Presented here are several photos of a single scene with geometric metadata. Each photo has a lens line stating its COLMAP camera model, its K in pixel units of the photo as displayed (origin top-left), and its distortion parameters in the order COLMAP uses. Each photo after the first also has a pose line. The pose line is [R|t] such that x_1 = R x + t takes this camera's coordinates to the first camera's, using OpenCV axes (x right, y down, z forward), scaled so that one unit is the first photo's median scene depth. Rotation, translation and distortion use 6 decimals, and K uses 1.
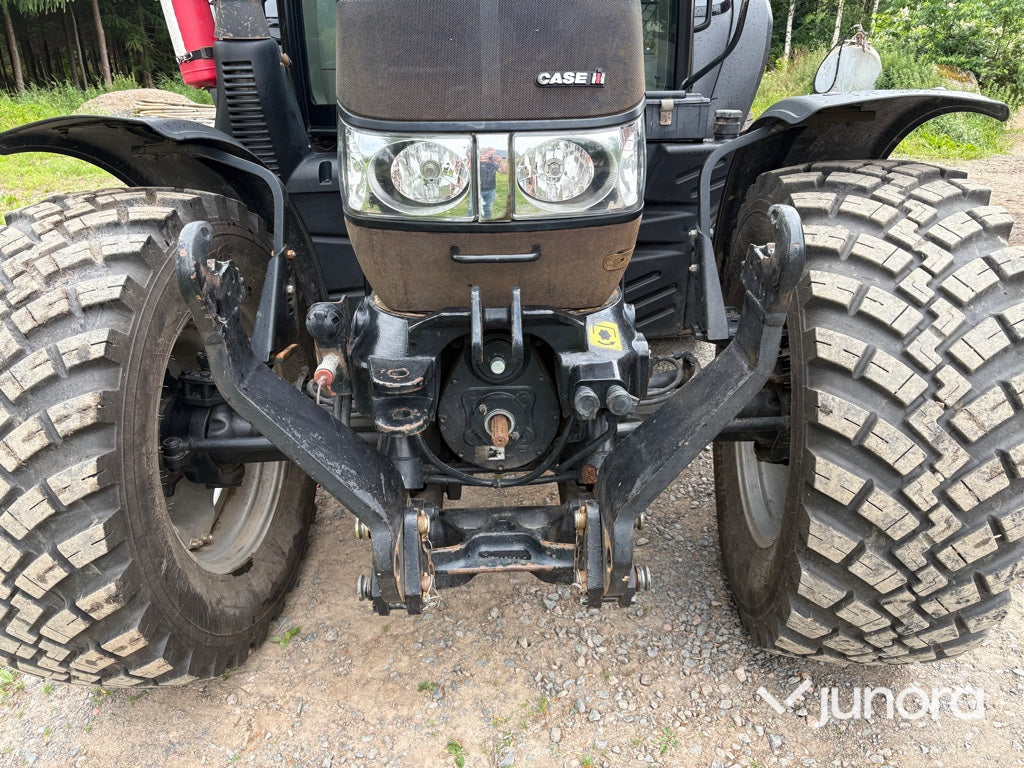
lens RADIAL K [[770.3, 0, 511.8], [0, 770.3, 387.3], [0, 0, 1]] dist [0.045681, -0.042344]
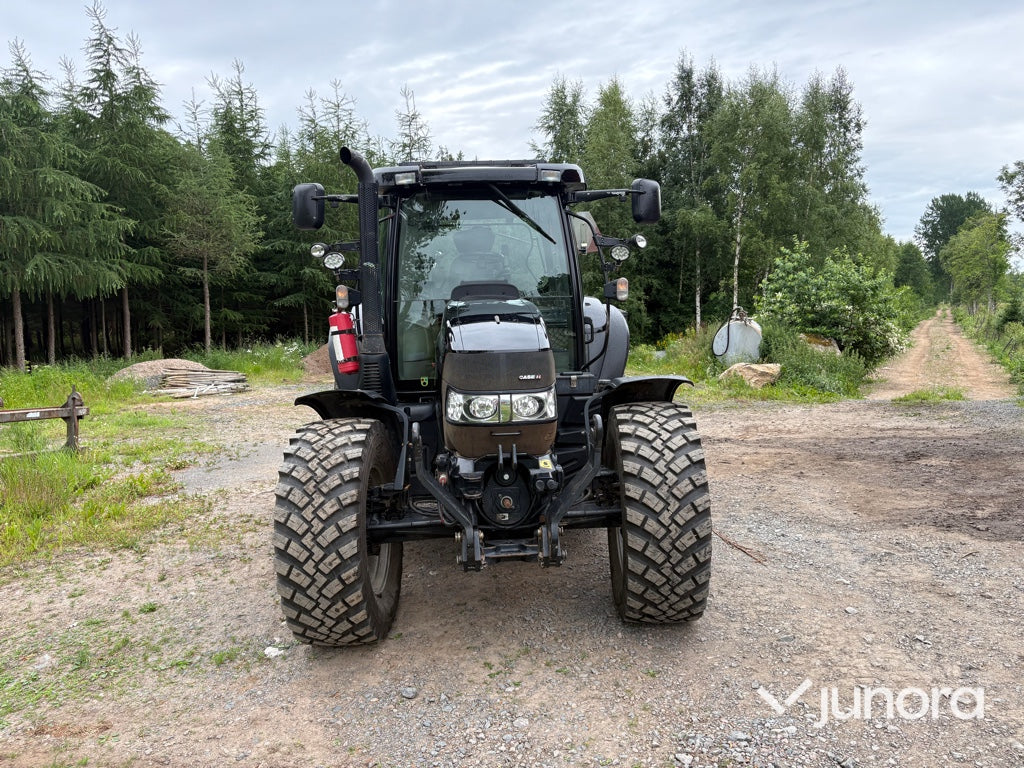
lens RADIAL K [[769.2, 0, 512.0], [0, 769.2, 384.0], [0, 0, 1]] dist [0.047811, -0.046697]
pose [[0.998205, -0.015288, 0.057912, -0.146565], [0.032699, 0.949174, -0.313050, 0.496428], [-0.050183, 0.314381, 0.947969, -1.608523]]
